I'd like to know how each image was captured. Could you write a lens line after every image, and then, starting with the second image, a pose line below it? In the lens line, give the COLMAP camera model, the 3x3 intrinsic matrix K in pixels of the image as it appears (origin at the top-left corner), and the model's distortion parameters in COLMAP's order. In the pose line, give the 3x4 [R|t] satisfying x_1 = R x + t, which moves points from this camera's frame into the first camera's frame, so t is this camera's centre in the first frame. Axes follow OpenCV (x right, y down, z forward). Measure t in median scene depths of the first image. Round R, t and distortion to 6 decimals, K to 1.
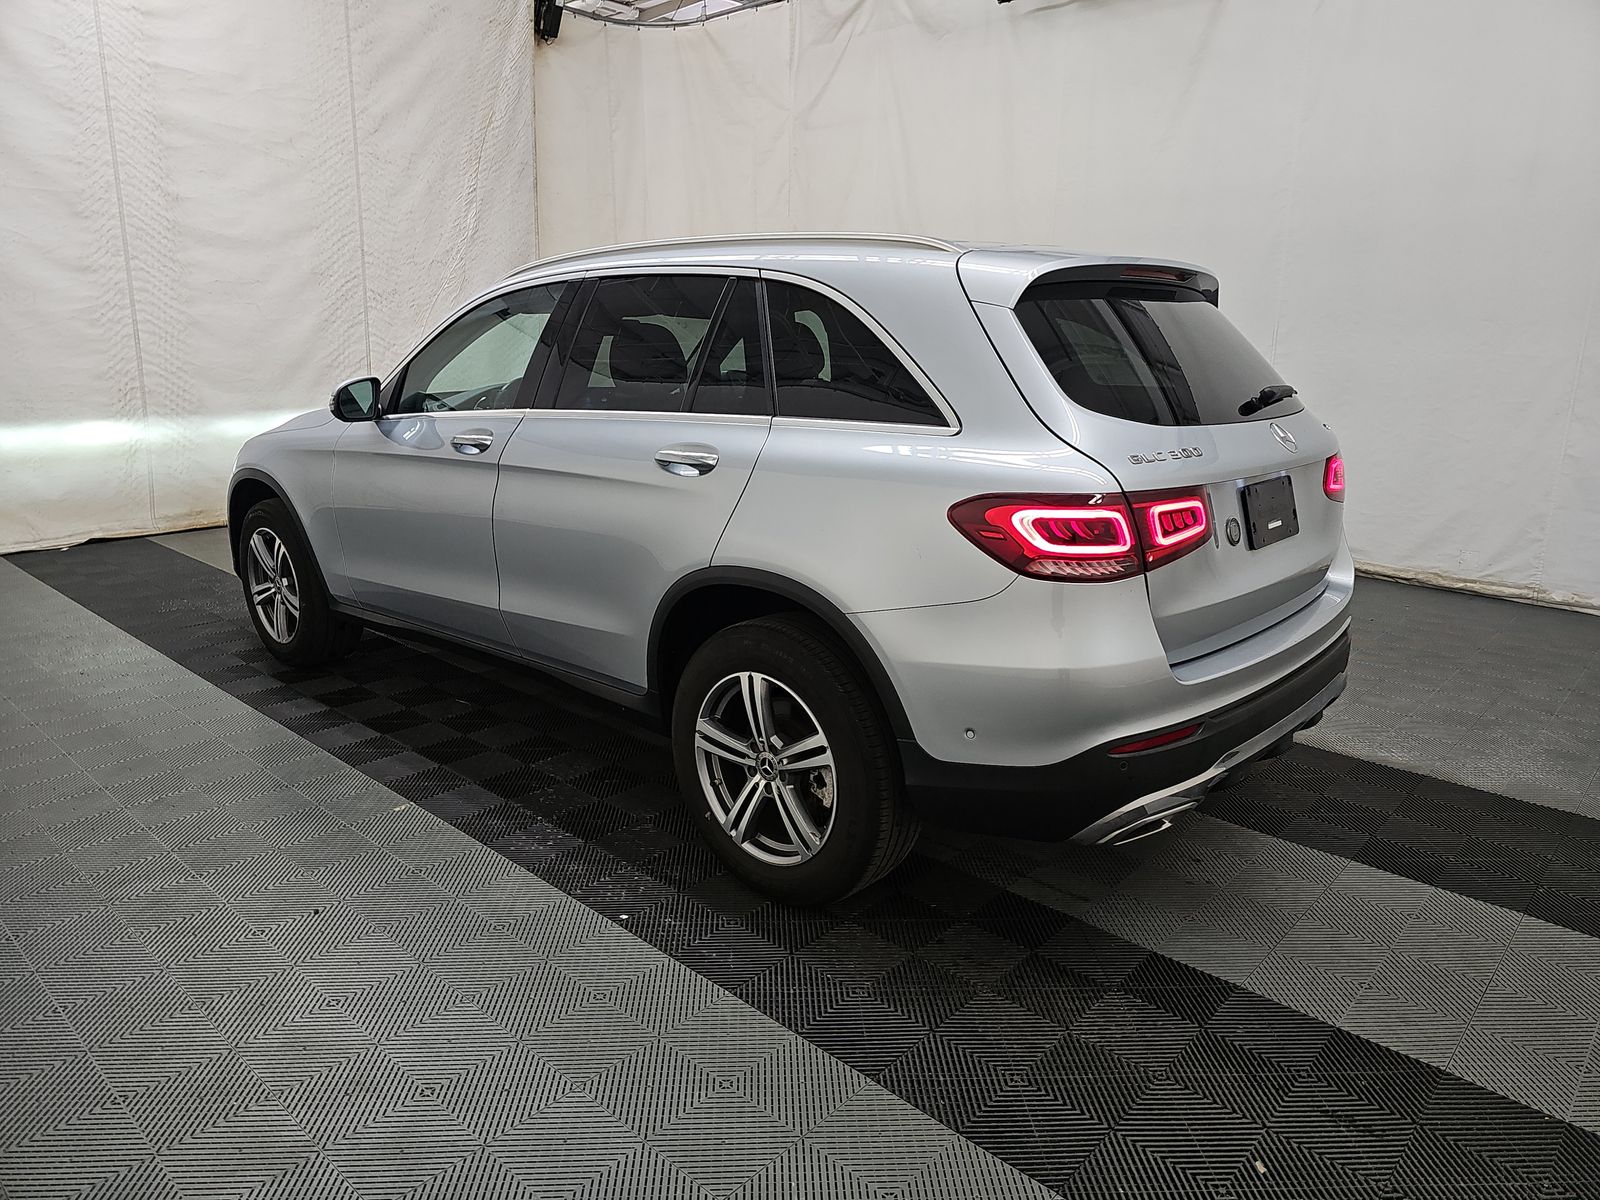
lens RADIAL K [[1081.2, 0, 808.6], [0, 1081.2, 587.6], [0, 0, 1]] dist [0.061878, -0.045648]
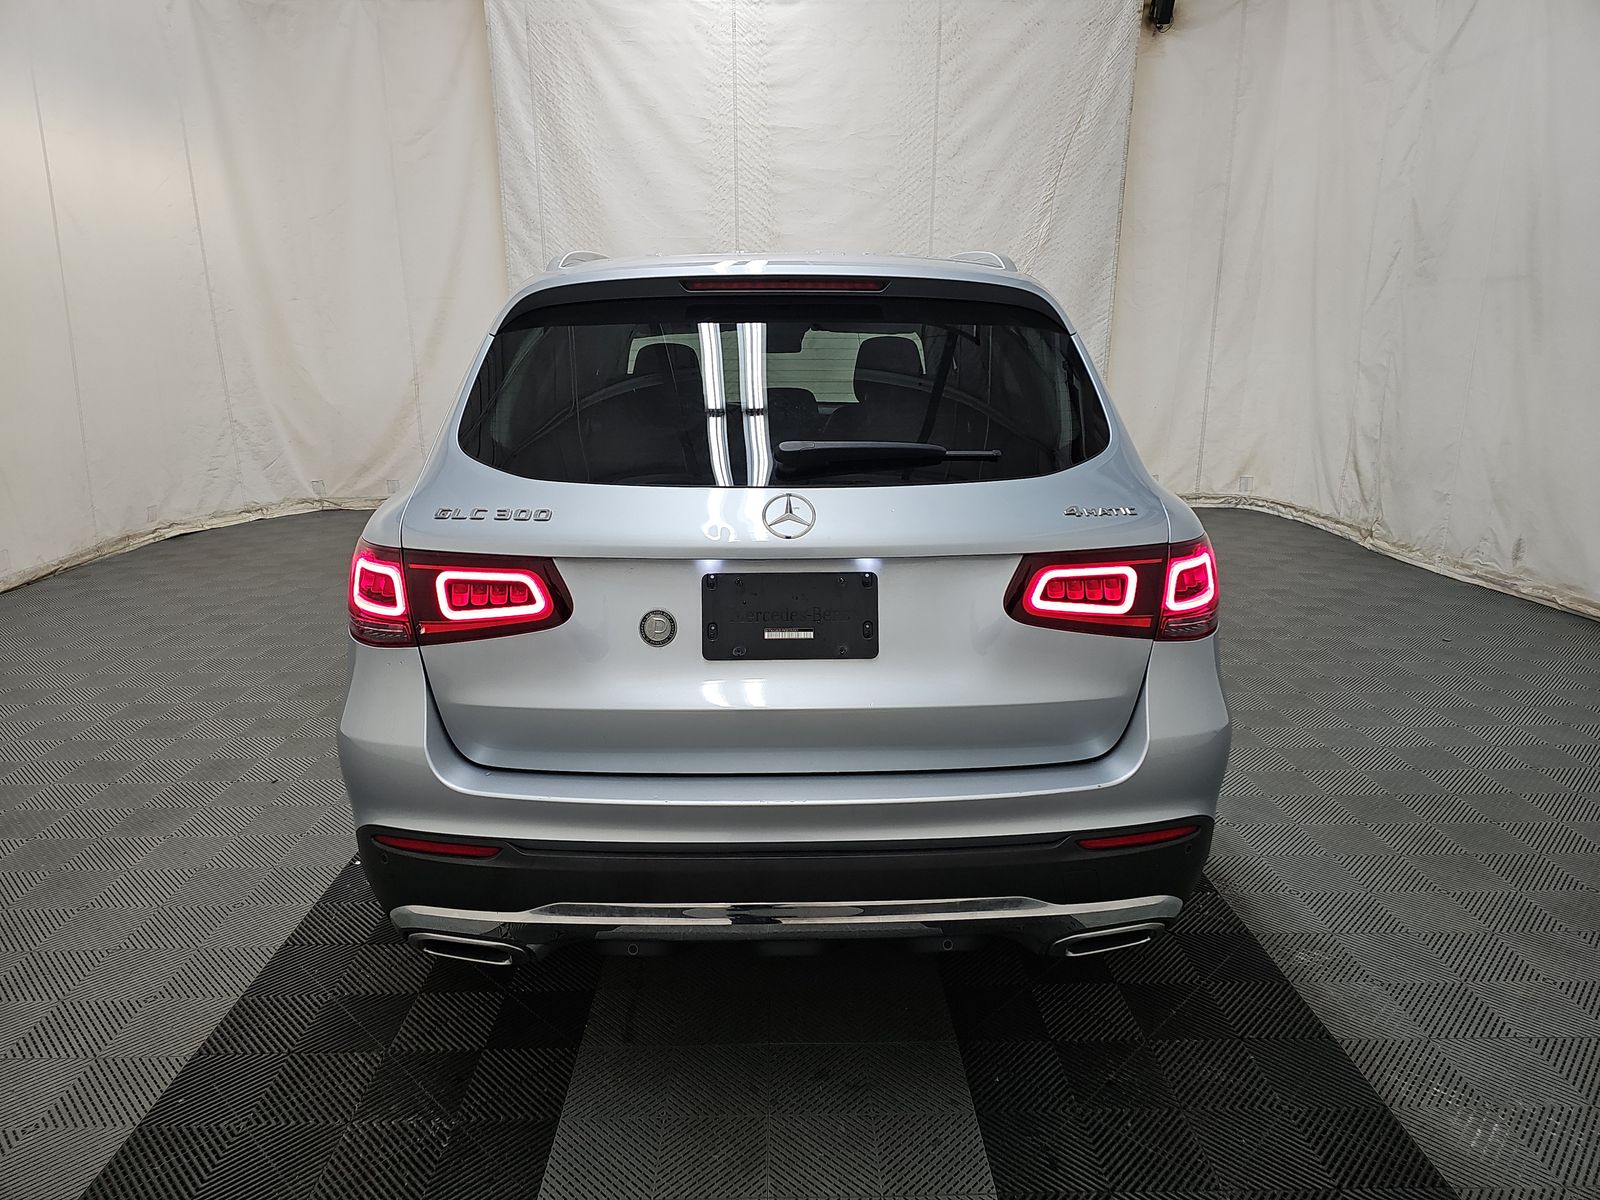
lens RADIAL K [[1081.2, 0, 808.6], [0, 1081.2, 587.6], [0, 0, 1]] dist [0.061878, -0.045648]
pose [[0.693005, 0.156322, -0.703781, 0.351857], [-0.156963, 0.985507, 0.064340, -0.050977], [0.703638, 0.065880, 0.707498, 0.192031]]
